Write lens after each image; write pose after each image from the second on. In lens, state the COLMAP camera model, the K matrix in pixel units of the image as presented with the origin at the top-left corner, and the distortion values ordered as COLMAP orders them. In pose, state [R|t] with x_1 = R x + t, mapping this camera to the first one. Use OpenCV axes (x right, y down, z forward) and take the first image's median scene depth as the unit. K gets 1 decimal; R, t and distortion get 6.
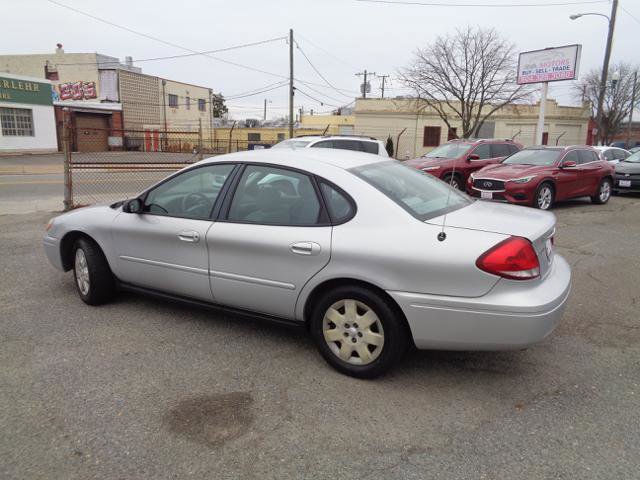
lens RADIAL K [[464.7, 0, 320.0], [0, 464.7, 240.0], [0, 0, 1]] dist [0.008506, -0.002291]
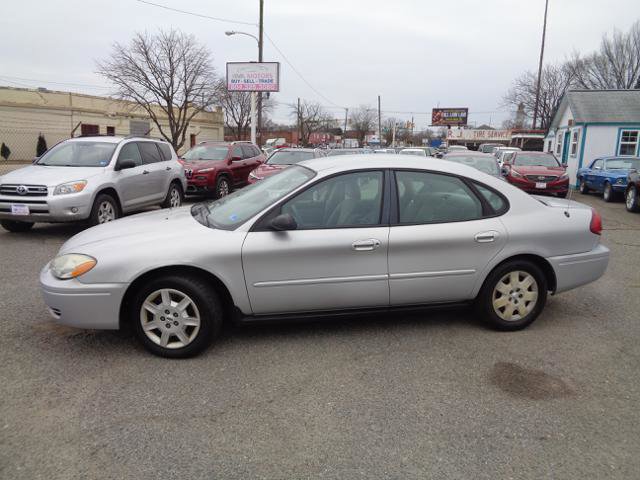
lens RADIAL K [[464.7, 0, 320.0], [0, 464.7, 240.0], [0, 0, 1]] dist [0.008506, -0.002291]
pose [[0.729856, -0.130258, 0.671076, -0.071517], [0.129796, 0.990226, 0.051042, -0.005747], [-0.671166, 0.049850, 0.739629, 0.023668]]
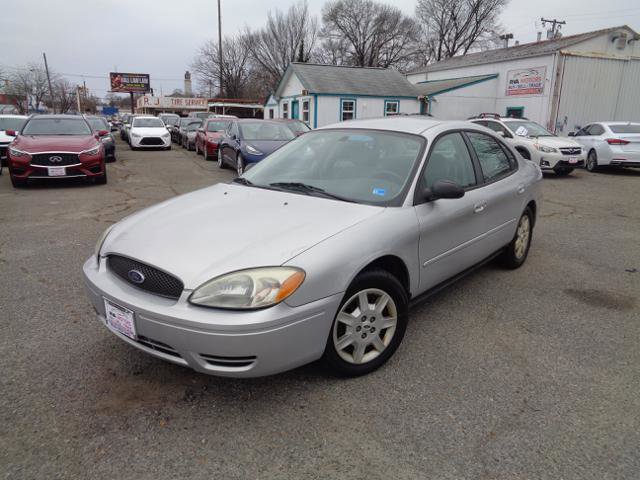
lens RADIAL K [[464.7, 0, 320.0], [0, 464.7, 240.0], [0, 0, 1]] dist [0.008506, -0.002291]
pose [[0.170569, -0.250555, 0.952958, -0.092431], [0.188973, 0.957496, 0.217924, -0.015707], [-0.967055, 0.142912, 0.210668, 0.080036]]
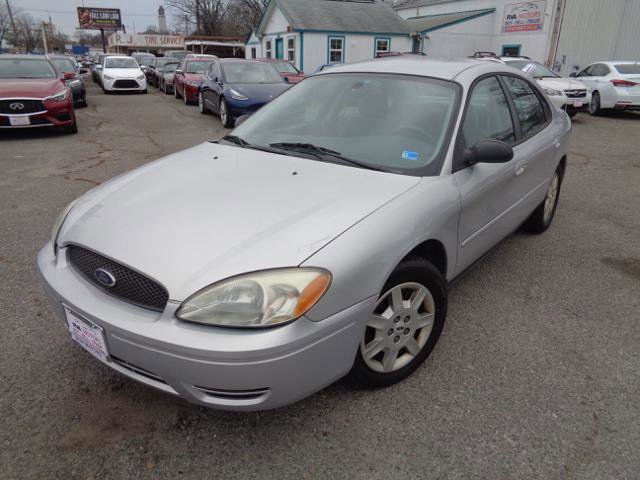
lens RADIAL K [[464.7, 0, 320.0], [0, 464.7, 240.0], [0, 0, 1]] dist [0.008506, -0.002291]
pose [[0.136540, -0.362824, 0.921800, -0.081159], [0.192190, 0.922537, 0.334646, -0.016895], [-0.971813, 0.131468, 0.195694, 0.085116]]
